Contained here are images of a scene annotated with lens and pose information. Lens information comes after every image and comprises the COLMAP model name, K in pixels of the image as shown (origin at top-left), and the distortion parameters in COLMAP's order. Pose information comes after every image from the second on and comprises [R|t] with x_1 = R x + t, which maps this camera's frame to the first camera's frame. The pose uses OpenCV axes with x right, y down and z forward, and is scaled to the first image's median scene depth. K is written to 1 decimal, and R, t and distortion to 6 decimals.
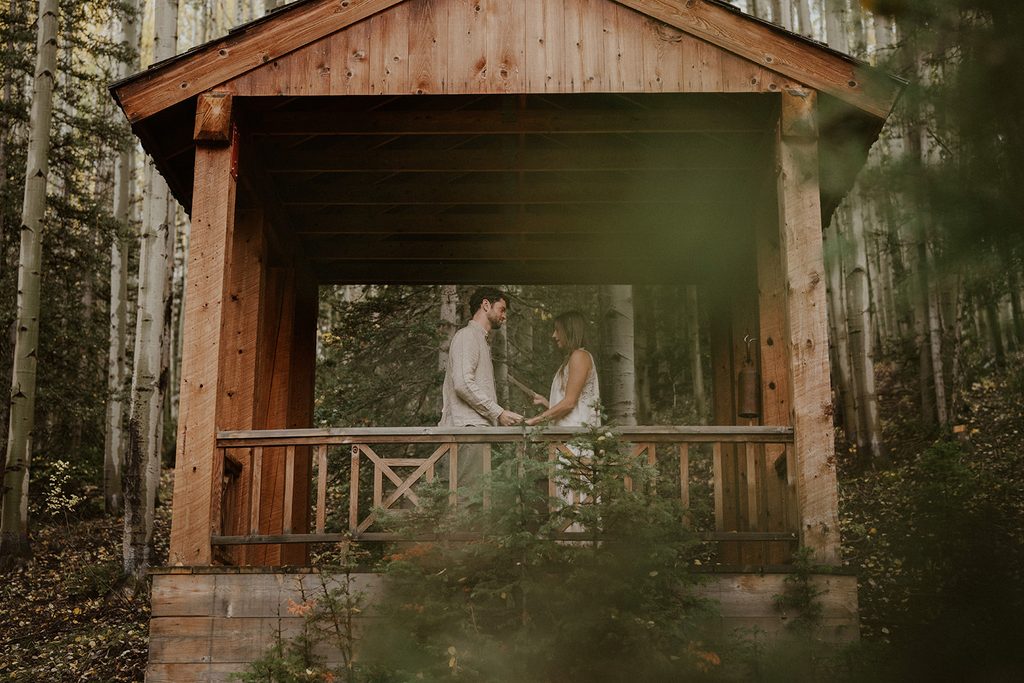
lens RADIAL K [[1460.2, 0, 483.3], [0, 1460.2, 341.4], [0, 0, 1]] dist [-0.019489, 0.023429]
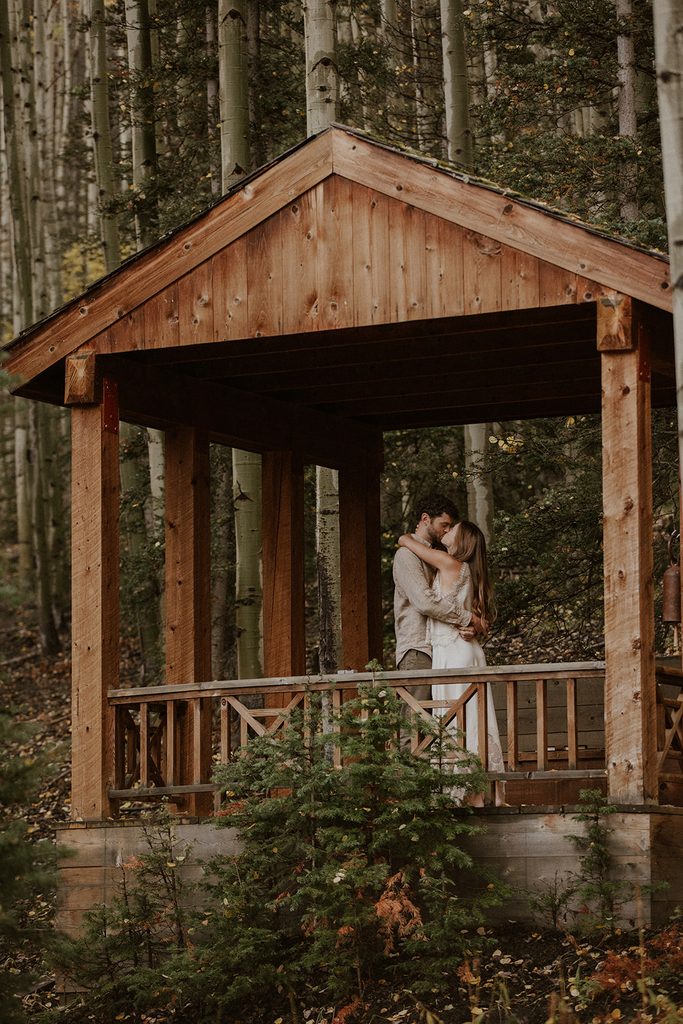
lens RADIAL K [[4478.4, 0, 341.5], [0, 4478.4, 512.0], [0, 0, 1]] dist [0.463989, 3.089951]
pose [[0.872477, -0.057746, -0.485231, 1.468874], [0.137934, 0.981715, 0.131184, -0.443635], [0.468783, -0.181385, 0.864489, -1.612512]]
